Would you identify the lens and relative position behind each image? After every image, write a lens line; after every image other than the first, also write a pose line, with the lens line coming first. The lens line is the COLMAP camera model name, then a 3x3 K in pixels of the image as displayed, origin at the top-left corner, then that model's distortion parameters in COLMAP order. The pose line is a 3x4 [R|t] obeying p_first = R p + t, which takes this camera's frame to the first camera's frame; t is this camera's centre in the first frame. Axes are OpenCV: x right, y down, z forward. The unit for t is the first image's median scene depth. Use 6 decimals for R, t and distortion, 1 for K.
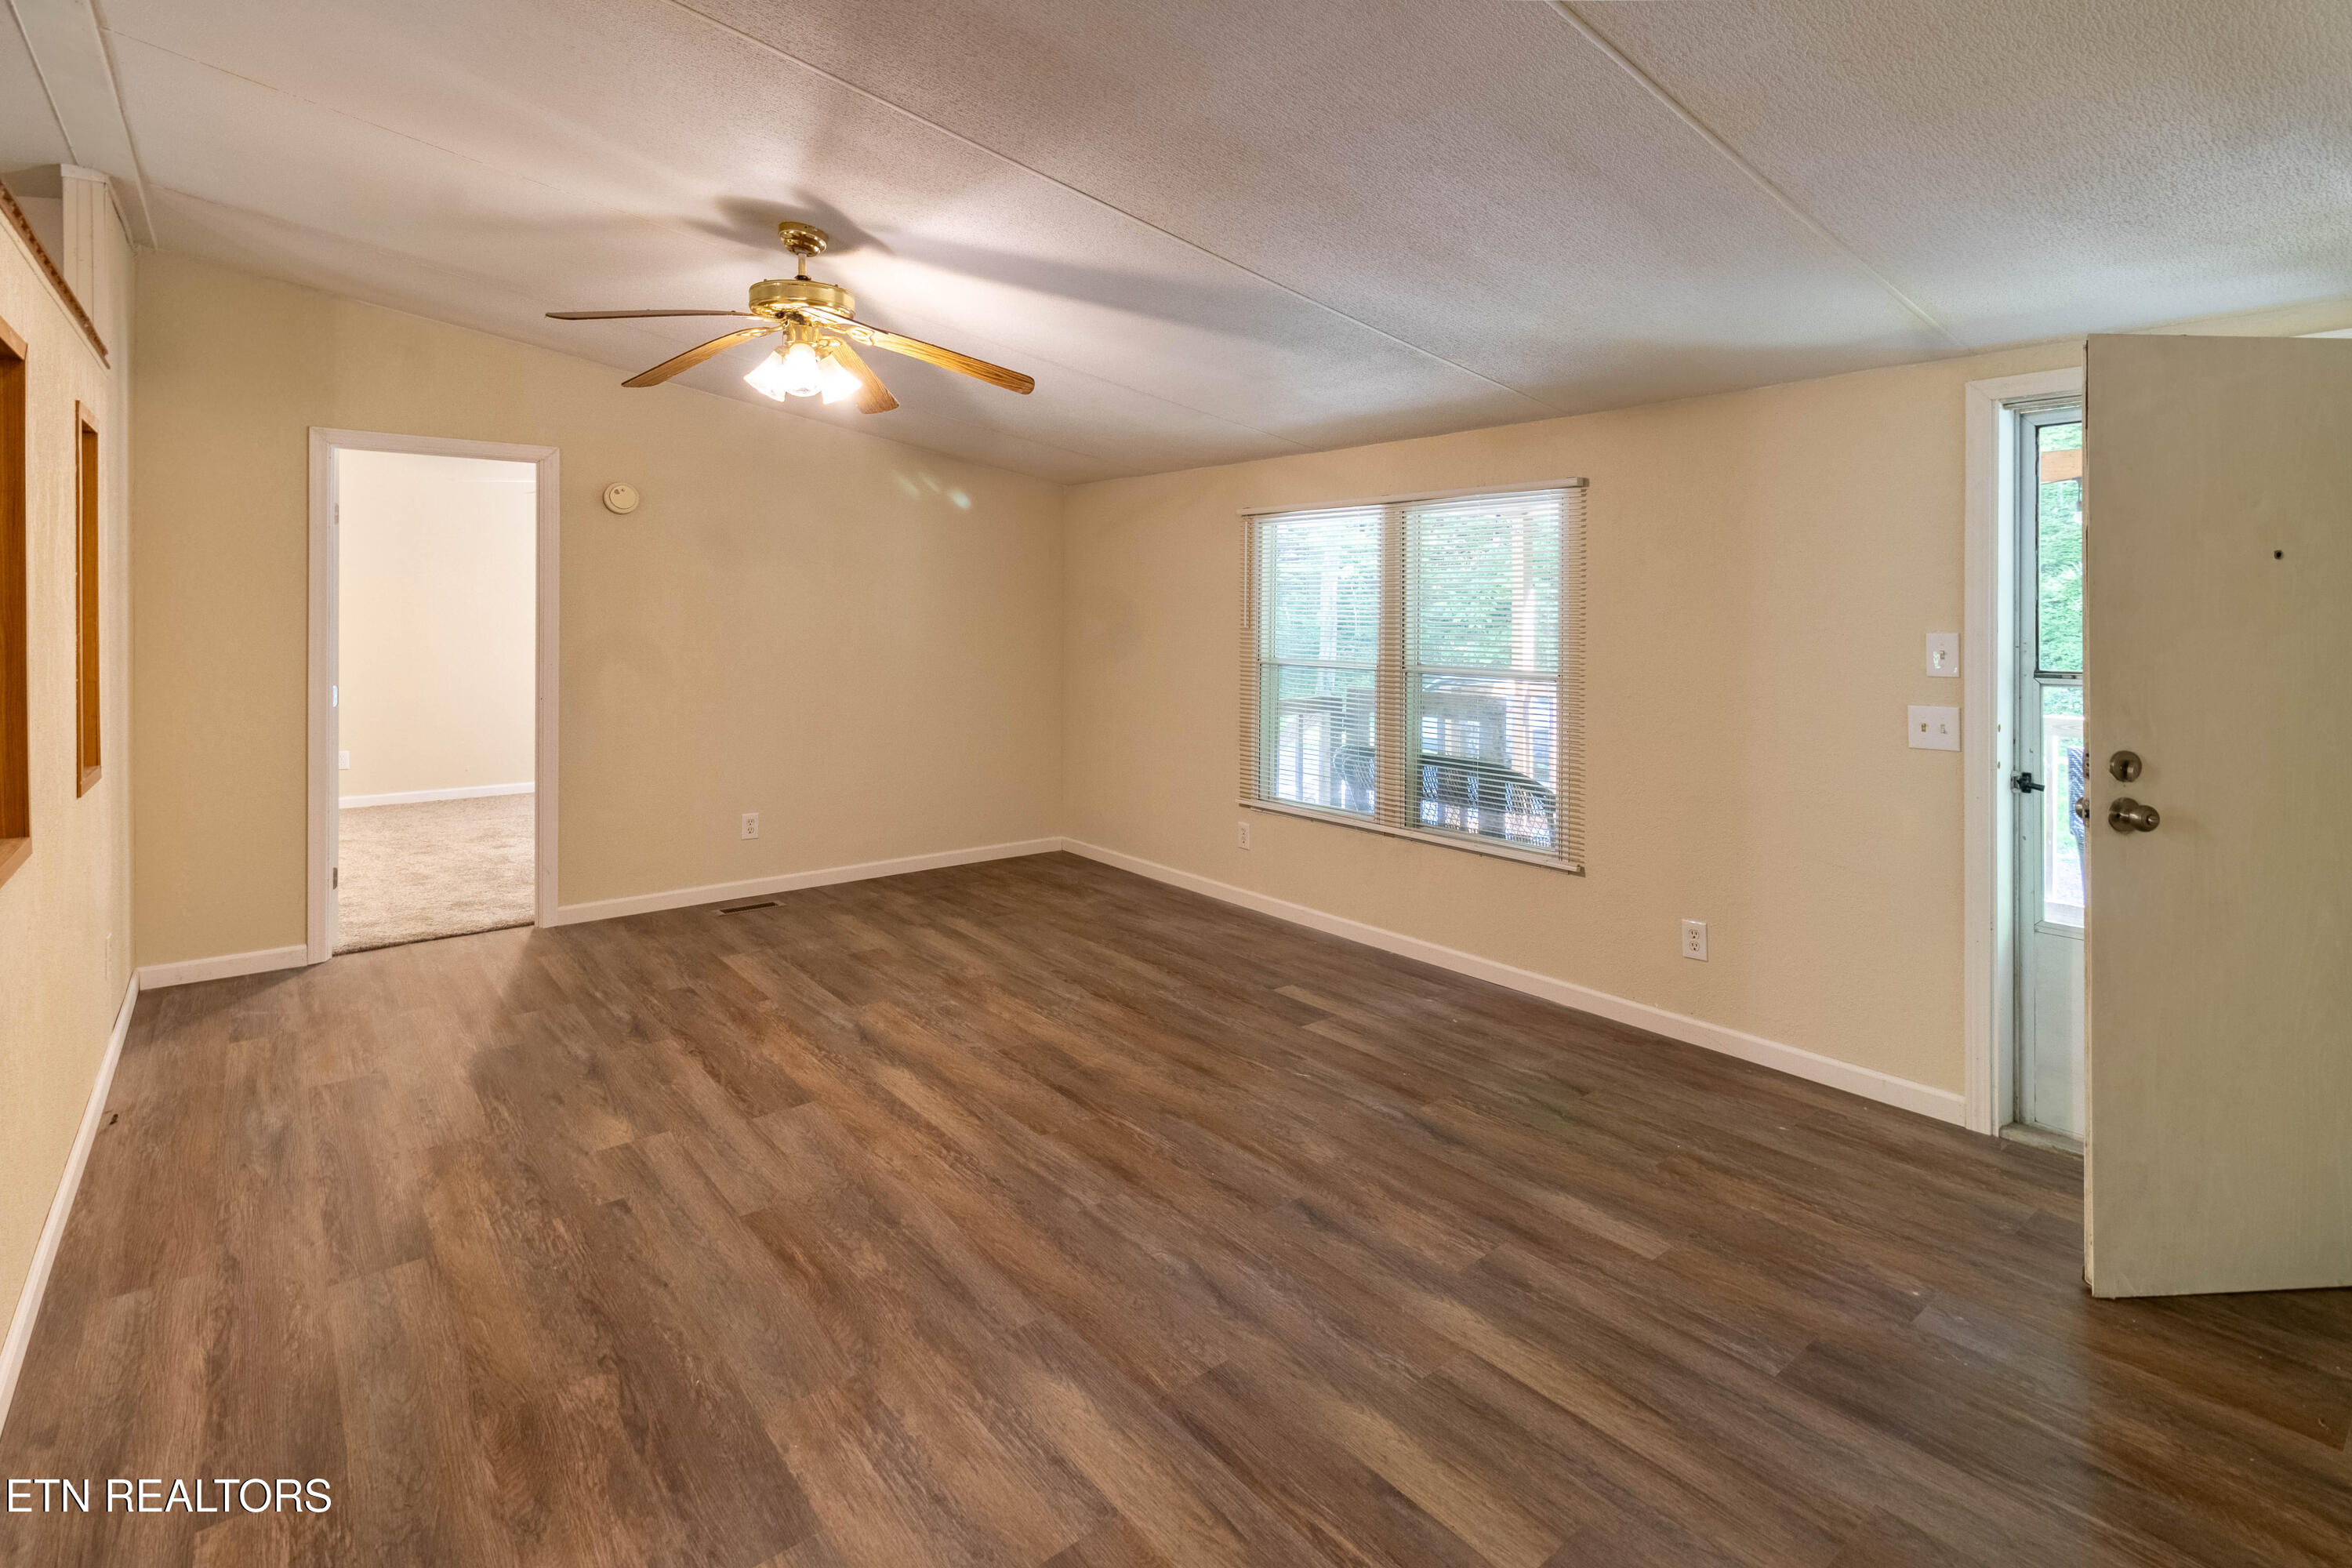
lens RADIAL K [[1153.8, 0, 1182.4], [0, 1153.8, 645.9], [0, 0, 1]] dist [-0.002828, 0.000452]
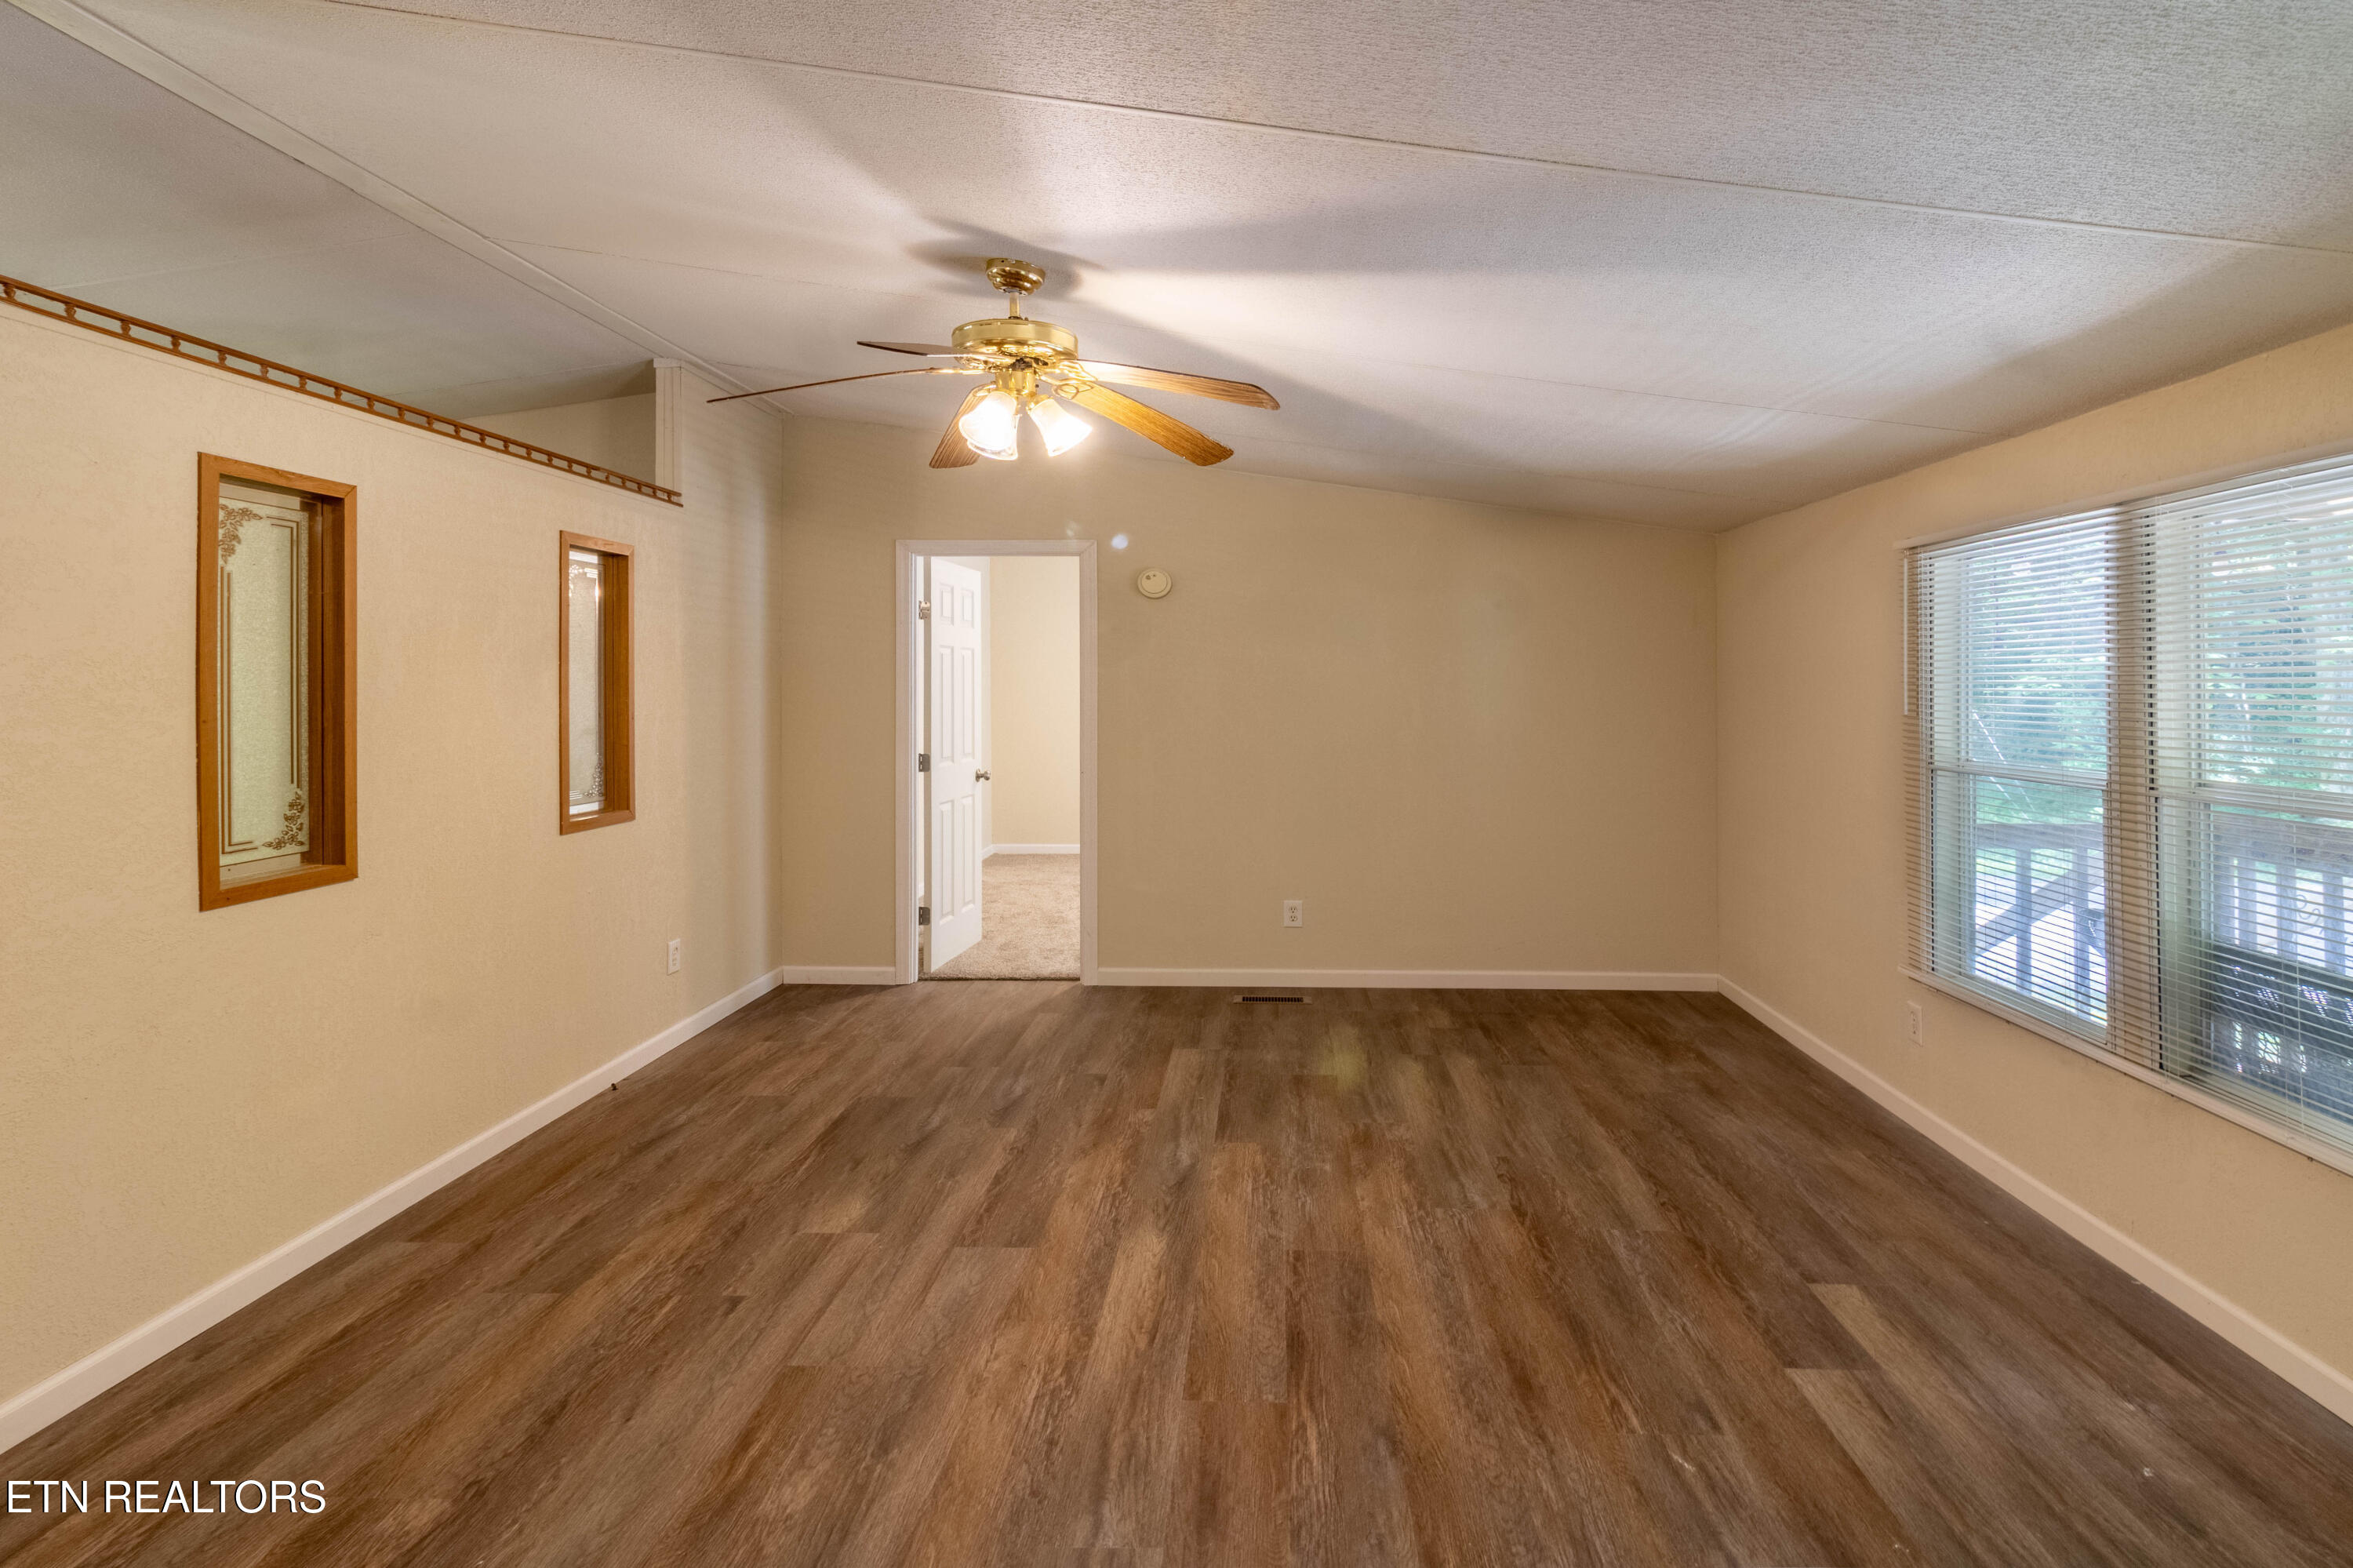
lens RADIAL K [[1123.0, 0, 1184.4], [0, 1123.0, 688.7], [0, 0, 1]] dist [0.000790, 0.000630]
pose [[0.744339, -0.003033, -0.667795, 0.352131], [-0.019709, 0.999454, -0.026508, -0.010367], [0.667511, 0.032892, 0.743873, 0.443049]]
